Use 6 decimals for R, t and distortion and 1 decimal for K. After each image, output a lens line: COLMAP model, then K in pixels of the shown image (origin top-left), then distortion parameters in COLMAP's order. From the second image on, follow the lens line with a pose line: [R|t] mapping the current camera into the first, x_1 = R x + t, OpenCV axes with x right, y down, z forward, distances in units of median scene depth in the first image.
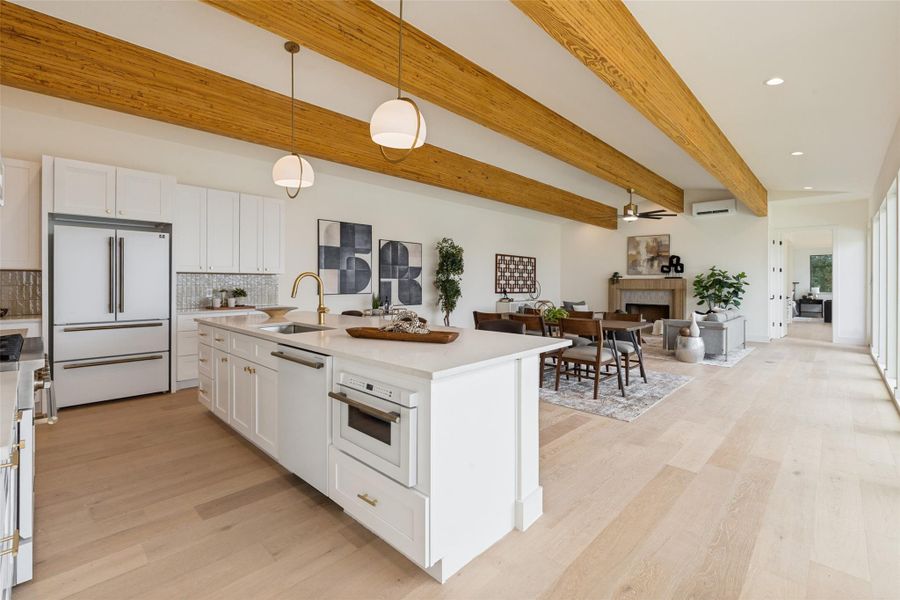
lens RADIAL K [[398.7, 0, 455.5], [0, 398.7, 283.4], [0, 0, 1]] dist [-0.002591, -0.000358]
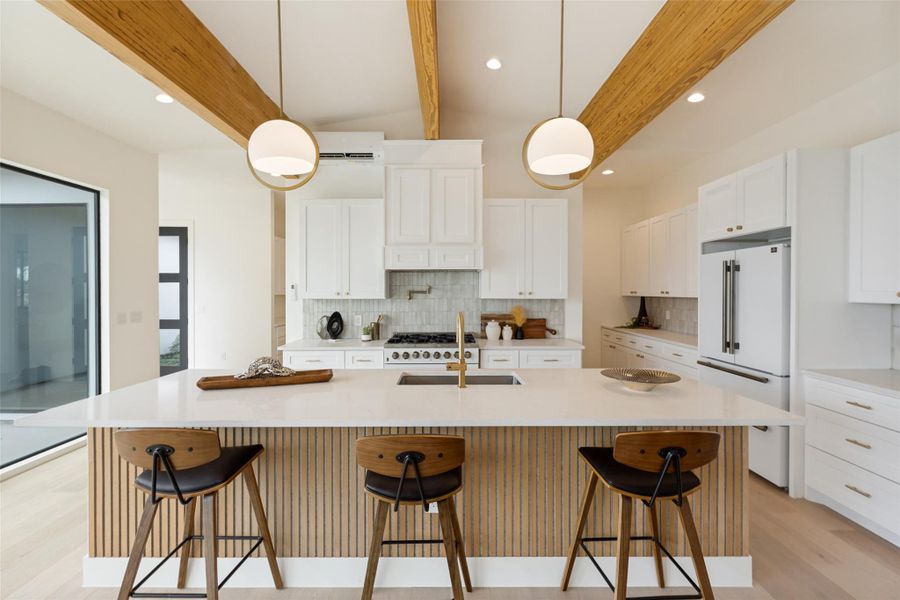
lens RADIAL K [[398.7, 0, 443.4], [0, 398.7, 290.8], [0, 0, 1]] dist [-0.002591, -0.000358]
pose [[-0.716492, -0.003327, -0.697587, 0.056564], [-0.005502, 0.999984, 0.000882, -0.021438], [0.697573, 0.004470, -0.716499, 0.492979]]
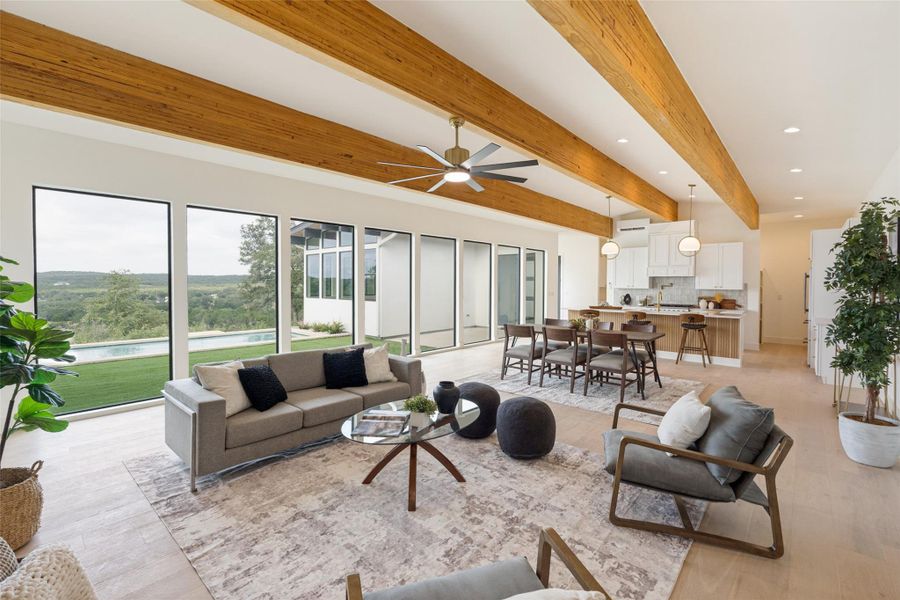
lens RADIAL K [[398.7, 0, 456.9], [0, 398.7, 288.7], [0, 0, 1]] dist [-0.002591, -0.000358]
pose [[-0.998589, -0.011177, -0.051912, 0.354457], [-0.011959, 0.999819, 0.014773, -0.021241], [0.051738, 0.015373, -0.998542, 1.153734]]
